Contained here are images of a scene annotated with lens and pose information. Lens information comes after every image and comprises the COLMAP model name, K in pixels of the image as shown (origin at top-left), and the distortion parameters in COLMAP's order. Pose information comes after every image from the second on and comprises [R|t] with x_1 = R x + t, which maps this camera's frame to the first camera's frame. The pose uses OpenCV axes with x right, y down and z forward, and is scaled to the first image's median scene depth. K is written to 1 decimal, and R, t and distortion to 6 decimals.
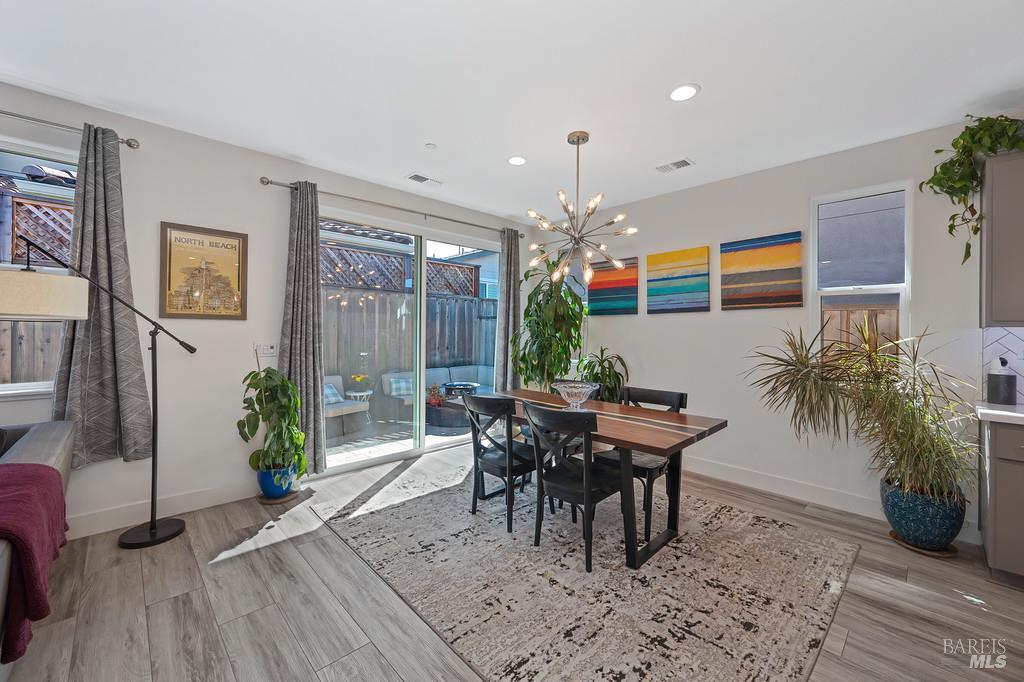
lens RADIAL K [[407.1, 0, 512.0], [0, 407.1, 329.9], [0, 0, 1]] dist [-0.000473, -0.000136]
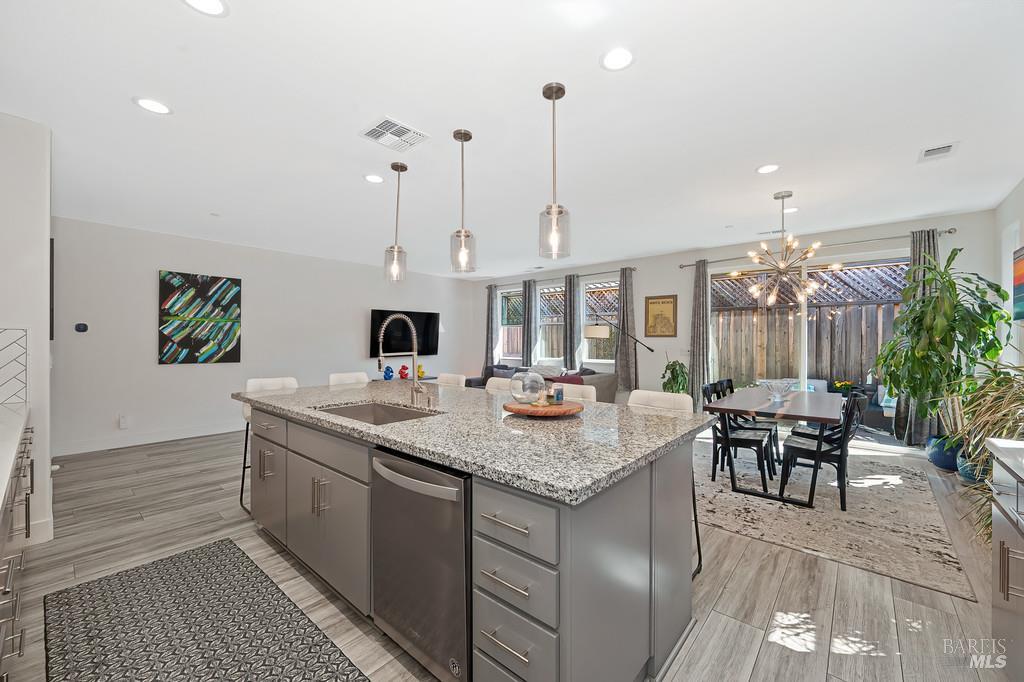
lens RADIAL K [[407.1, 0, 511.4], [0, 407.1, 340.3], [0, 0, 1]] dist [-0.000473, -0.000136]
pose [[0.087534, -0.009140, -0.996120, 1.249048], [0.007253, 0.999937, -0.008538, 0.003817], [0.996135, -0.006478, 0.087594, 0.000952]]
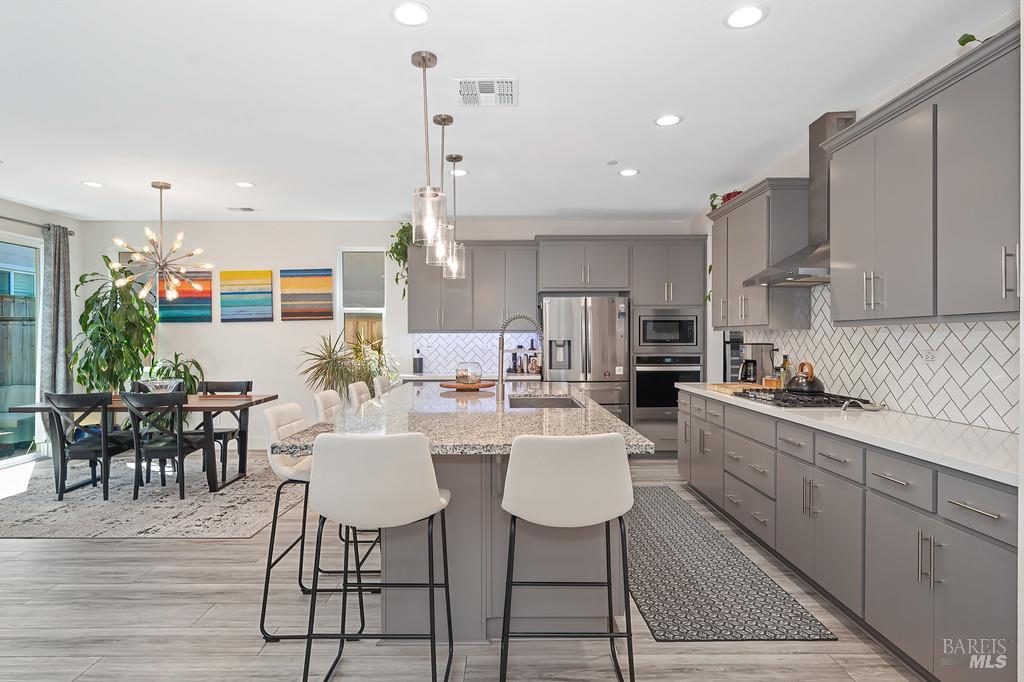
lens RADIAL K [[563.9, 0, 511.8], [0, 563.9, 340.3], [0, 0, 1]] dist [0.002716, 0.001079]
pose [[0.697186, -0.015348, 0.716726, -0.303761], [0.006403, 0.999864, 0.015183, -0.008868], [-0.716862, -0.005997, 0.697189, -0.892677]]
